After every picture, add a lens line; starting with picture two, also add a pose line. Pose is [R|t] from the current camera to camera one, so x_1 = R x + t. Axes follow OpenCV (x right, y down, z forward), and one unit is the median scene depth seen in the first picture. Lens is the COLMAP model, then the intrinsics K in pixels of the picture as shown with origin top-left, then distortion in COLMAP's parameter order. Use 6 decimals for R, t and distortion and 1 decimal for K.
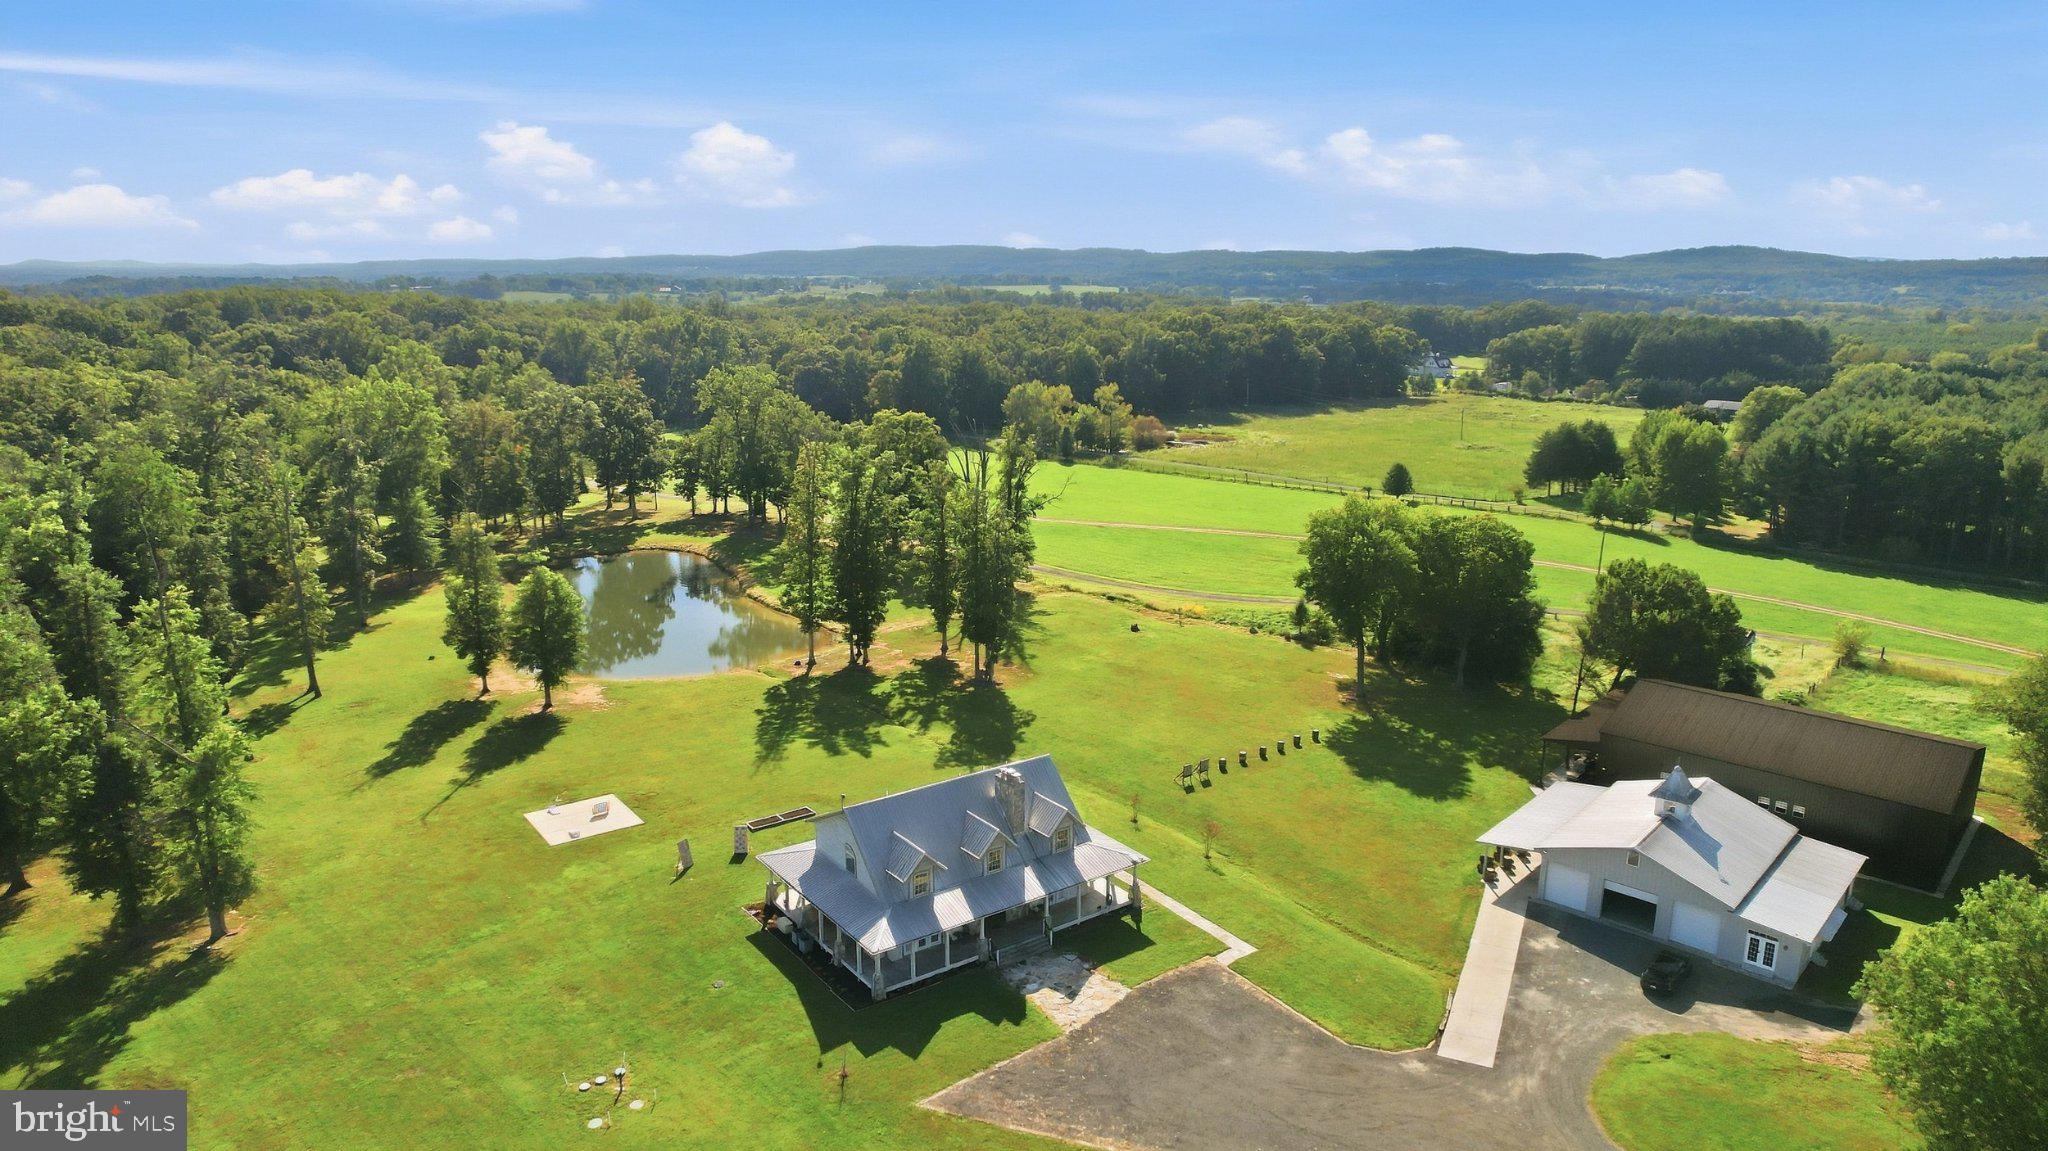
lens RADIAL K [[1326.4, 0, 1026.6], [0, 1326.4, 572.0], [0, 0, 1]] dist [-0.033972, 0.000058]
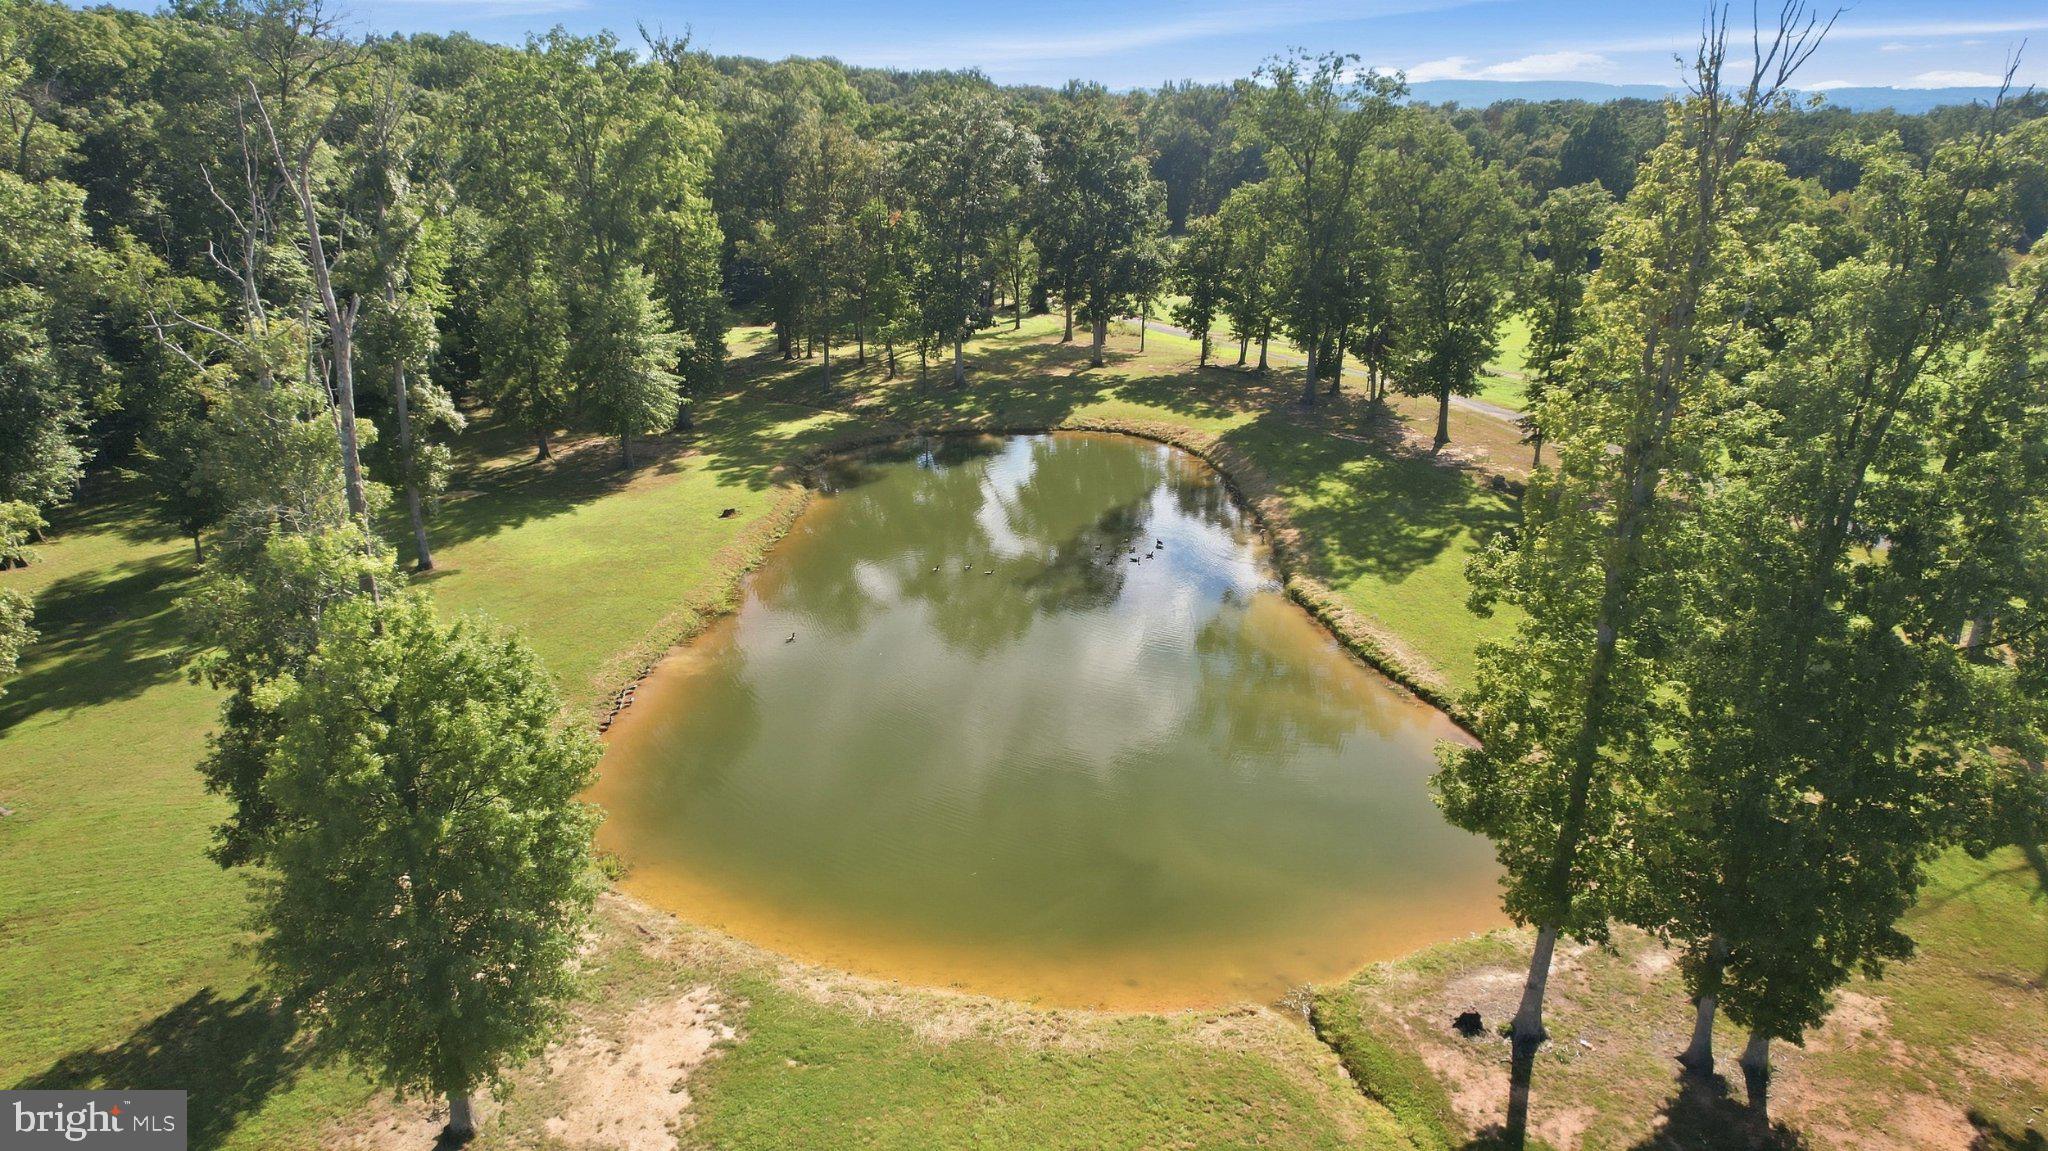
lens RADIAL K [[1326.4, 0, 1027.8], [0, 1326.4, 578.1], [0, 0, 1]] dist [-0.033972, 0.000058]
pose [[0.918842, 0.142274, -0.368087, -0.109799], [-0.097310, 0.985632, 0.138058, -0.026535], [0.382440, -0.091035, 0.919485, 0.485138]]
